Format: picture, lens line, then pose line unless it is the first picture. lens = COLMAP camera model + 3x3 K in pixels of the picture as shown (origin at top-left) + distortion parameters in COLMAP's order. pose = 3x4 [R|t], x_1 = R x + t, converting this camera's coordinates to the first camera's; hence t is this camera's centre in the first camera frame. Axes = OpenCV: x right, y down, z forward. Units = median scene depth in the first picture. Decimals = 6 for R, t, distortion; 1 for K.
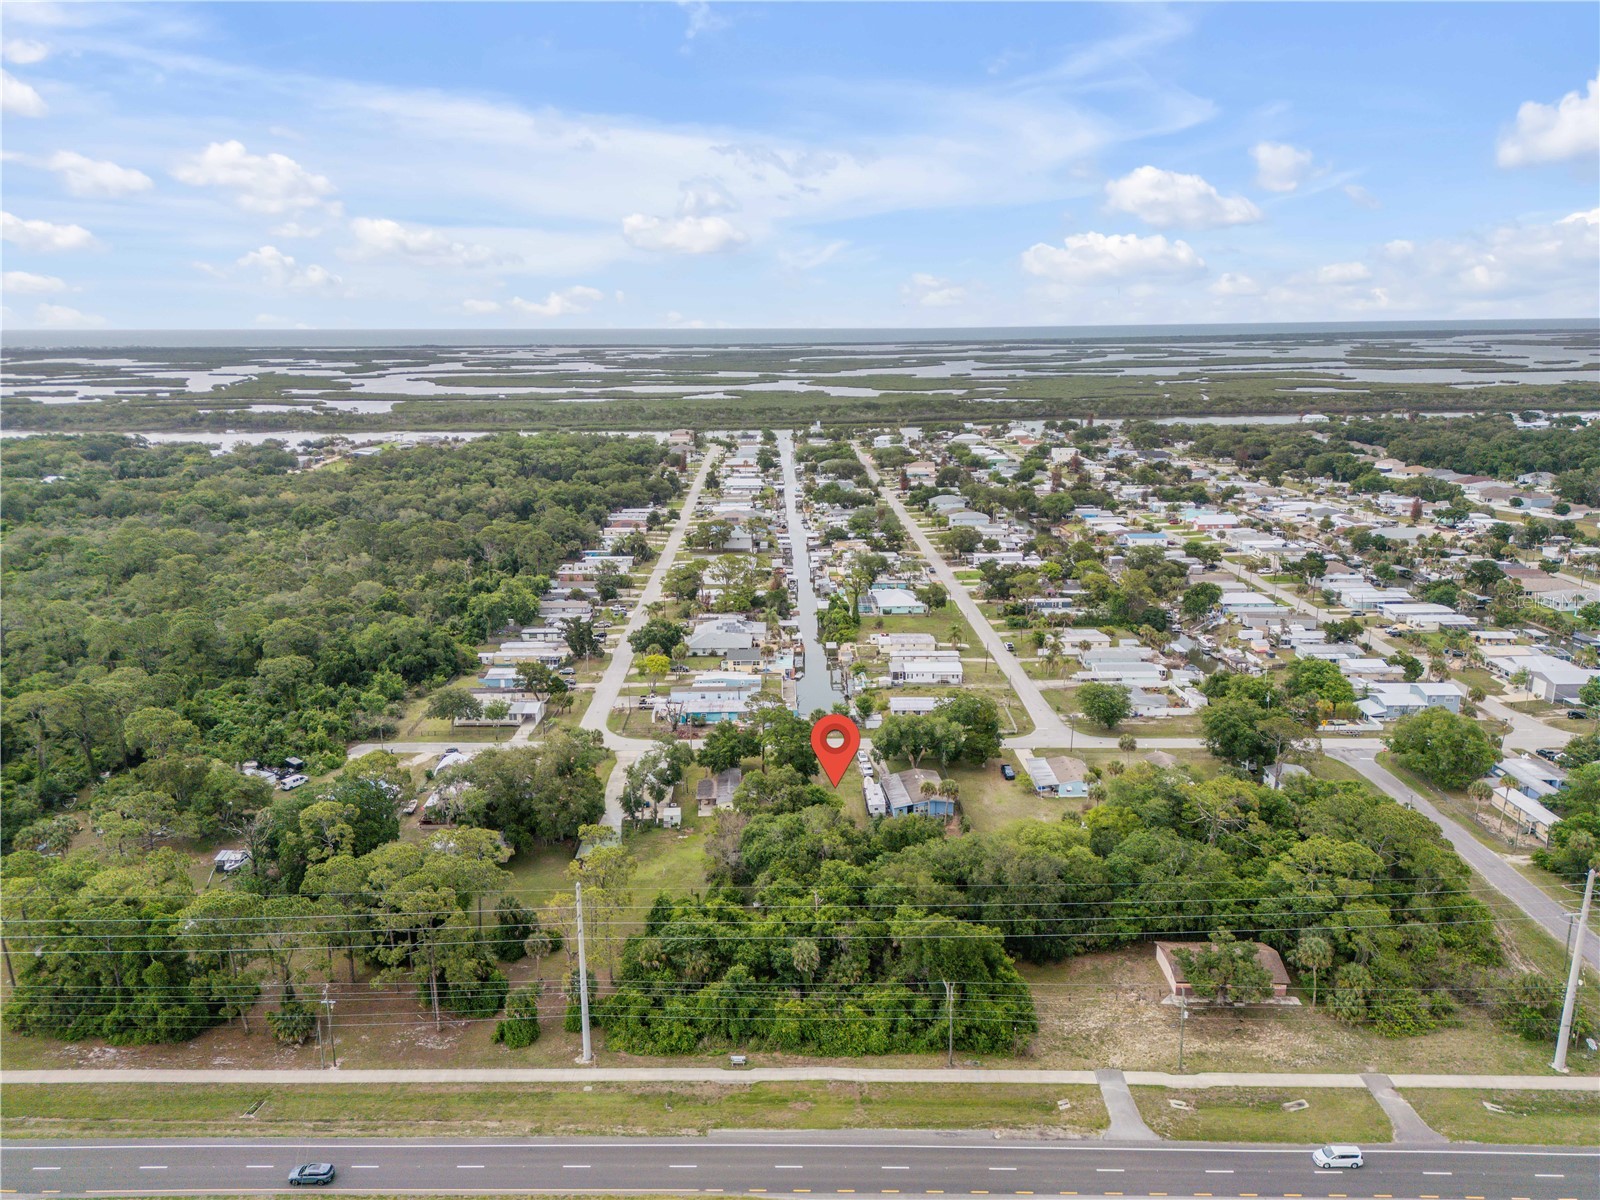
lens RADIAL K [[1115.5, 0, 798.9], [0, 1115.5, 609.5], [0, 0, 1]] dist [0.098226, -0.110393]
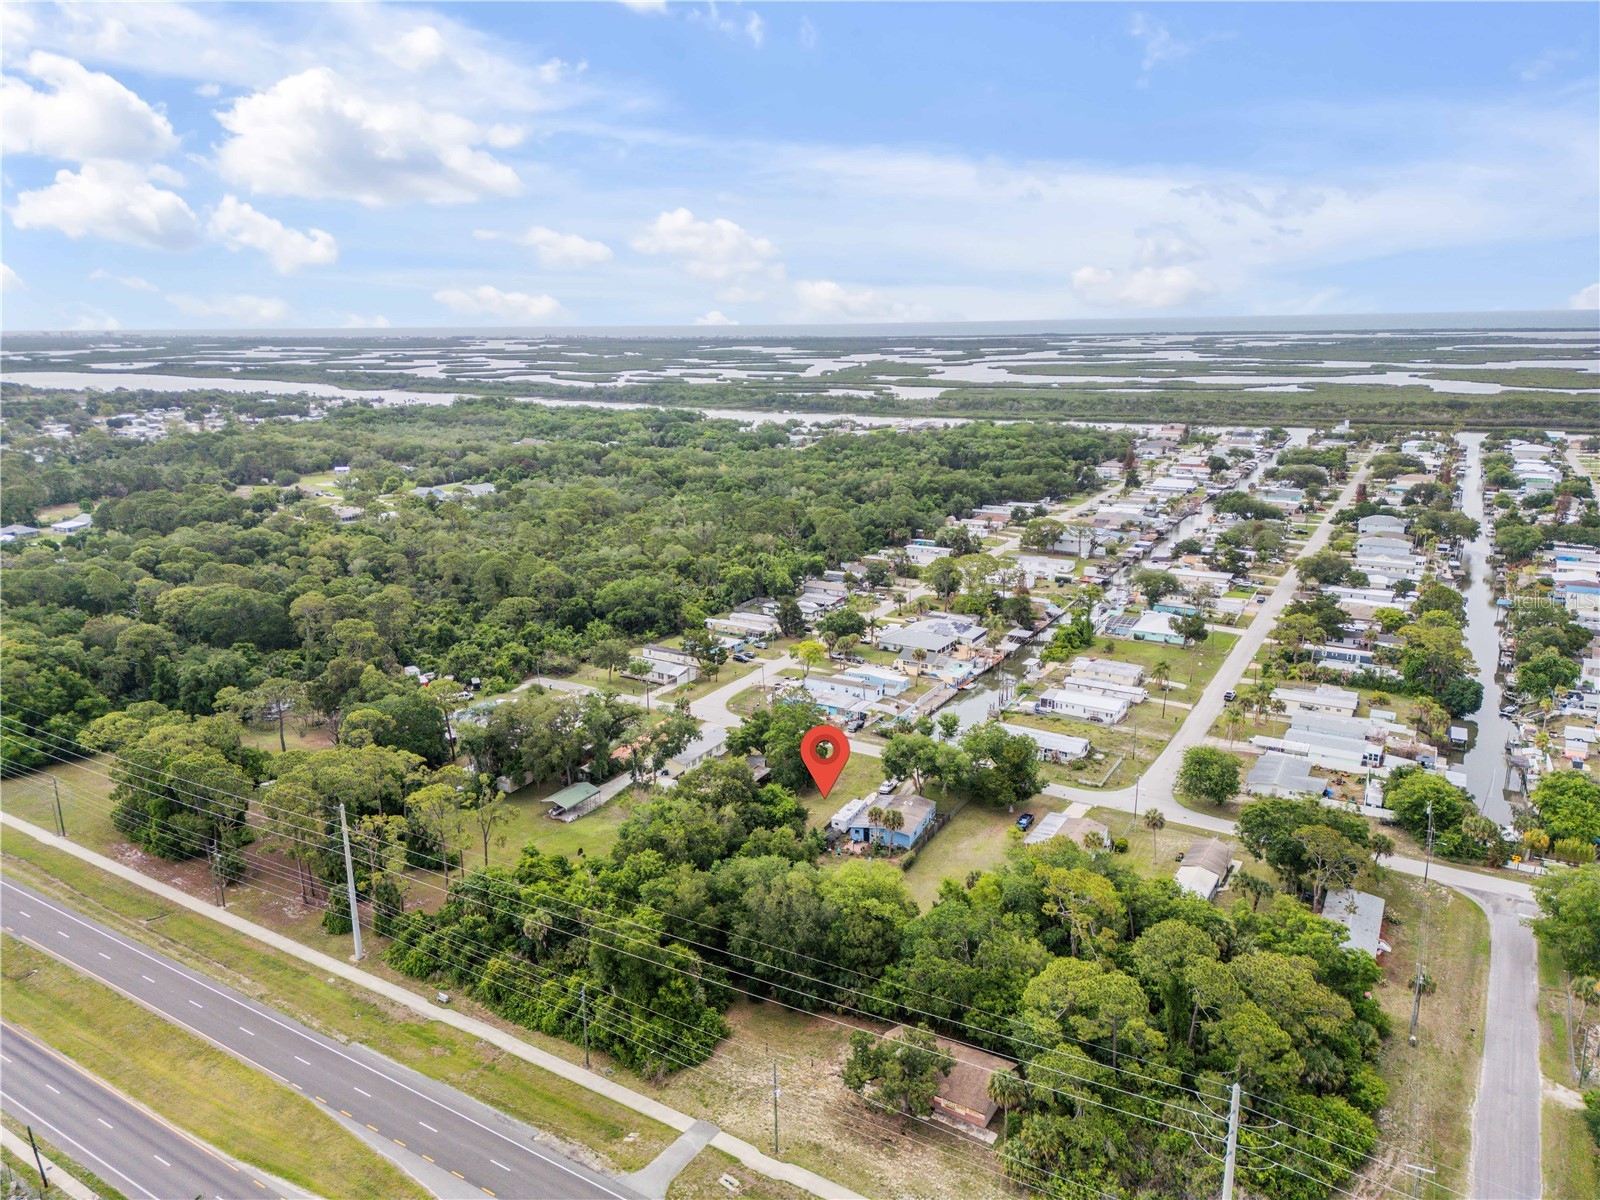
lens RADIAL K [[1115.5, 0, 798.9], [0, 1115.5, 609.5], [0, 0, 1]] dist [0.098226, -0.110393]
pose [[0.855293, 0.129002, -0.501828, 0.322927], [-0.123877, 0.991335, 0.043707, -0.027349], [0.503118, 0.024782, 0.863862, 0.095503]]
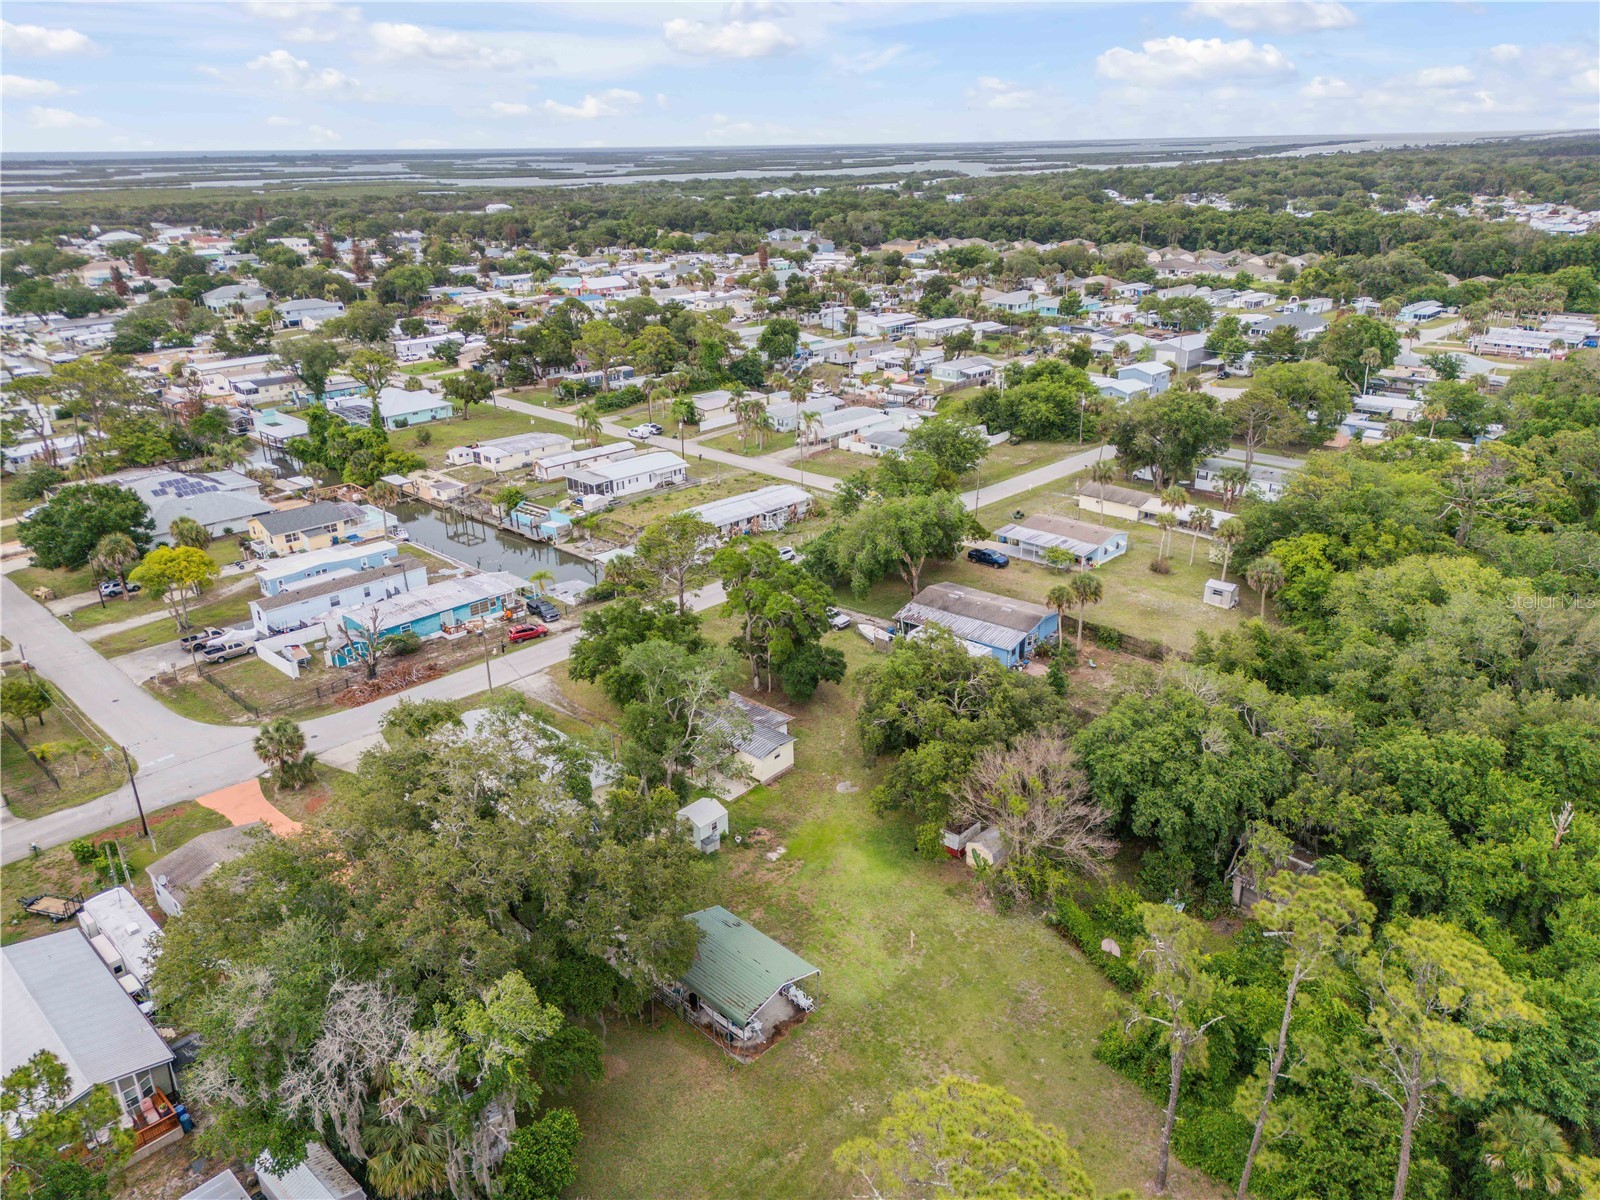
lens RADIAL K [[1119.5, 0, 799.3], [0, 1119.5, 605.9], [0, 0, 1]] dist [0.078823, -0.075739]
pose [[0.701028, -0.270446, 0.659862, -0.225603], [0.182887, 0.962534, 0.200201, 0.015798], [-0.689283, -0.019667, 0.724225, 0.429337]]
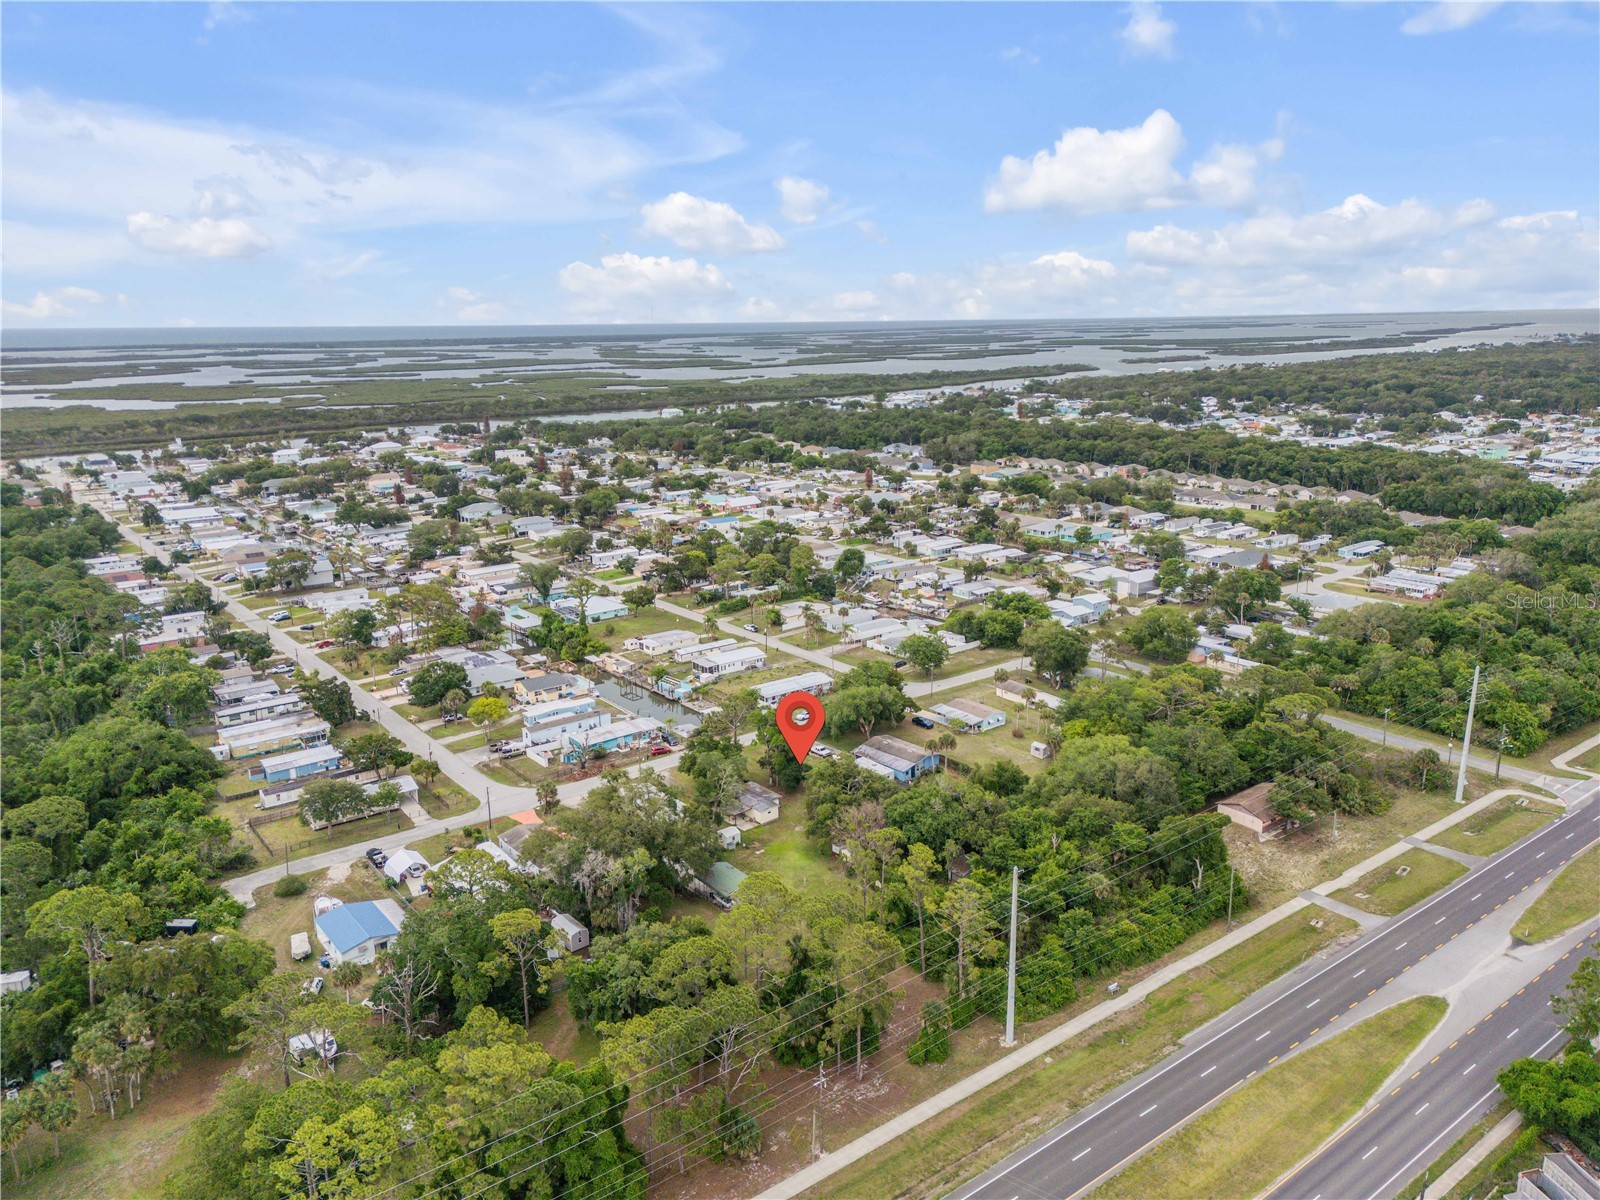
lens RADIAL K [[1135.3, 0, 804.1], [0, 1135.3, 527.8], [0, 0, 1]] dist [0.105275, -0.133625]
pose [[0.789800, -0.110925, 0.603251, -0.401052], [0.155489, 0.987593, -0.021975, -0.028565], [-0.593329, 0.111155, 0.797249, 0.101933]]
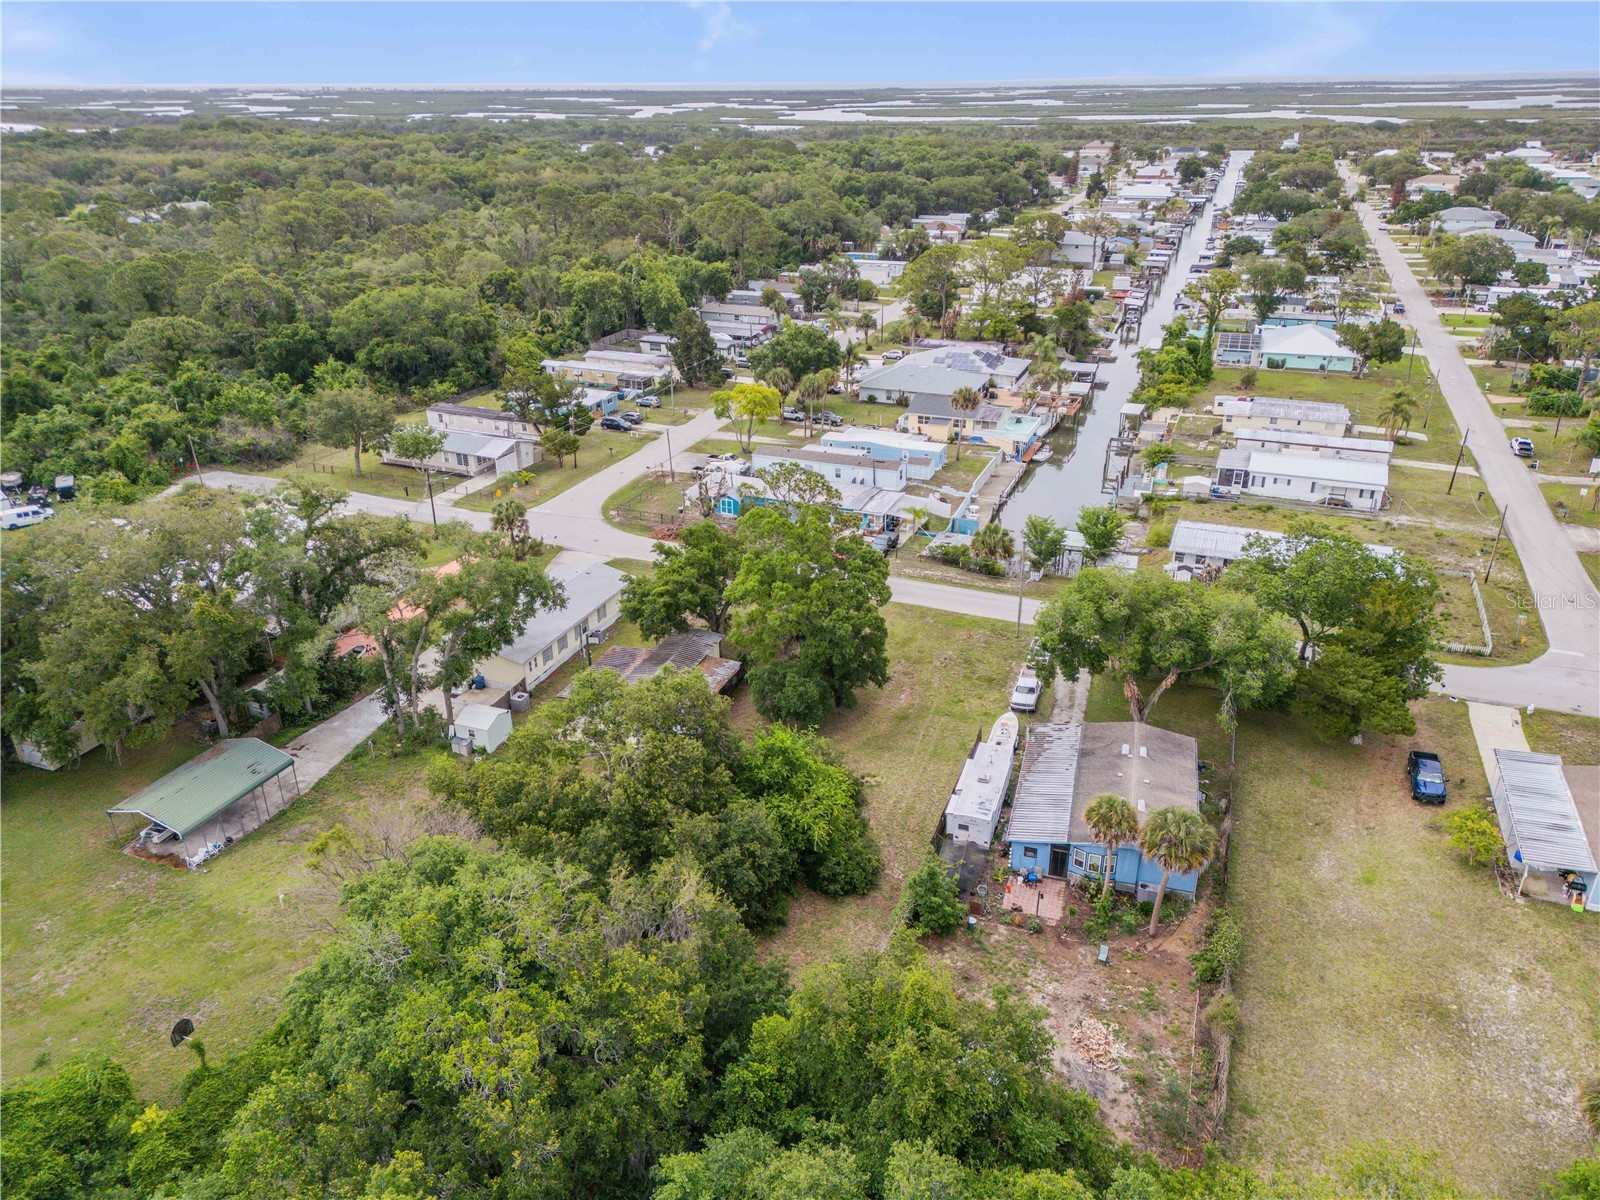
lens RADIAL K [[1115.5, 0, 798.9], [0, 1115.5, 609.5], [0, 0, 1]] dist [0.098226, -0.110393]
pose [[0.921483, 0.166231, -0.351051, 0.086200], [-0.096305, 0.973352, 0.208113, 0.028318], [0.376292, -0.157965, 0.912936, 0.433225]]
